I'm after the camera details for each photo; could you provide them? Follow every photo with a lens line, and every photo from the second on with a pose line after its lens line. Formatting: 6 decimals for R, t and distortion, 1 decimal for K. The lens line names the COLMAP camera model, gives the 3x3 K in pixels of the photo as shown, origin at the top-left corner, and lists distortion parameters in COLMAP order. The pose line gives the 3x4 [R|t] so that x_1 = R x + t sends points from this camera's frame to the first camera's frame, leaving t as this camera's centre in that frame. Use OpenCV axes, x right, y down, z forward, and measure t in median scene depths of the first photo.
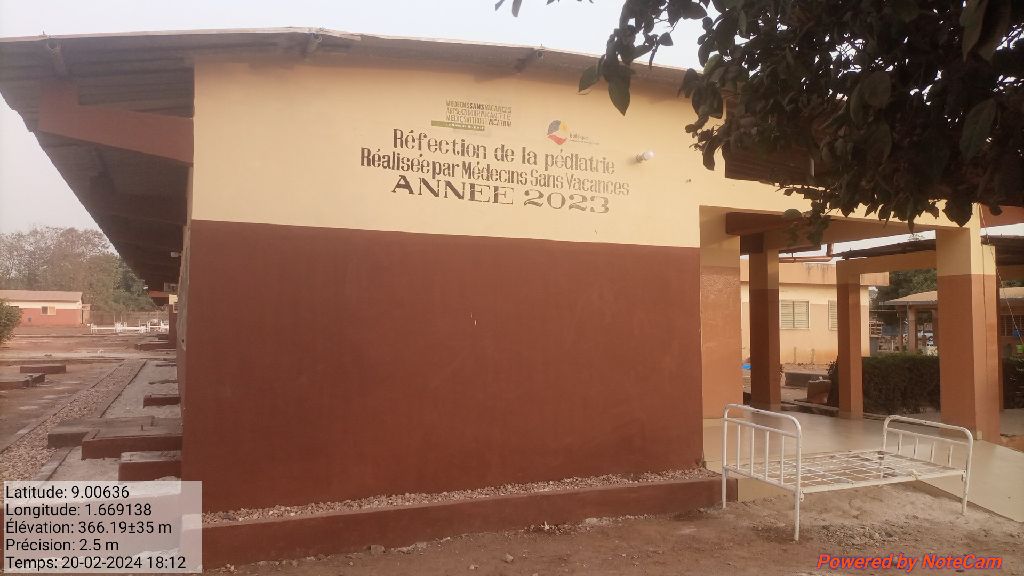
lens RADIAL K [[755.7, 0, 511.9], [0, 755.7, 285.3], [0, 0, 1]] dist [0.040218, -0.004984]
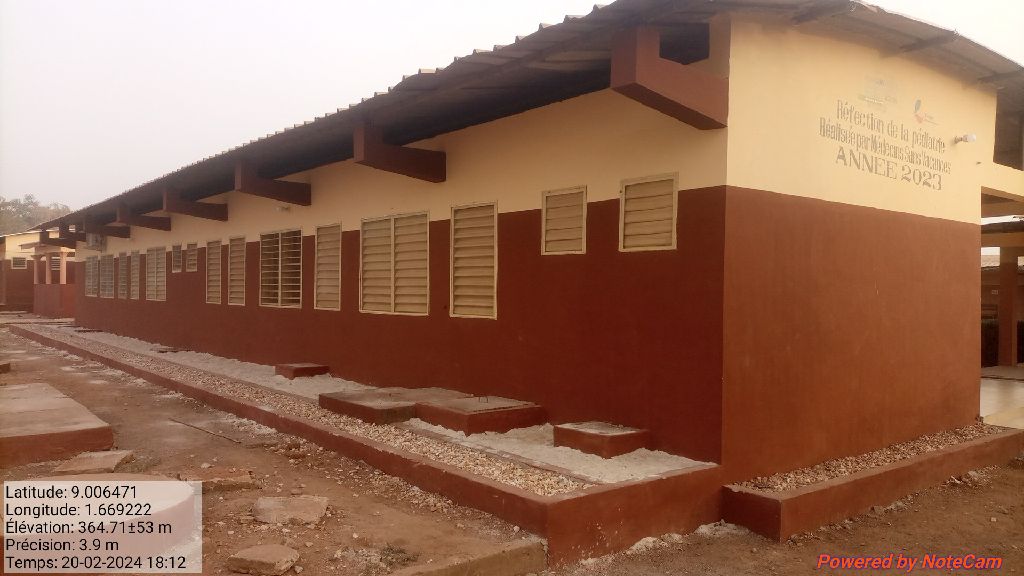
lens RADIAL K [[755.7, 0, 511.9], [0, 755.7, 285.3], [0, 0, 1]] dist [0.040218, -0.004984]
pose [[0.960735, -0.000990, 0.277467, -0.848561], [-0.009204, 0.999330, 0.035434, 0.008513], [-0.277316, -0.036596, 0.960082, 0.133779]]
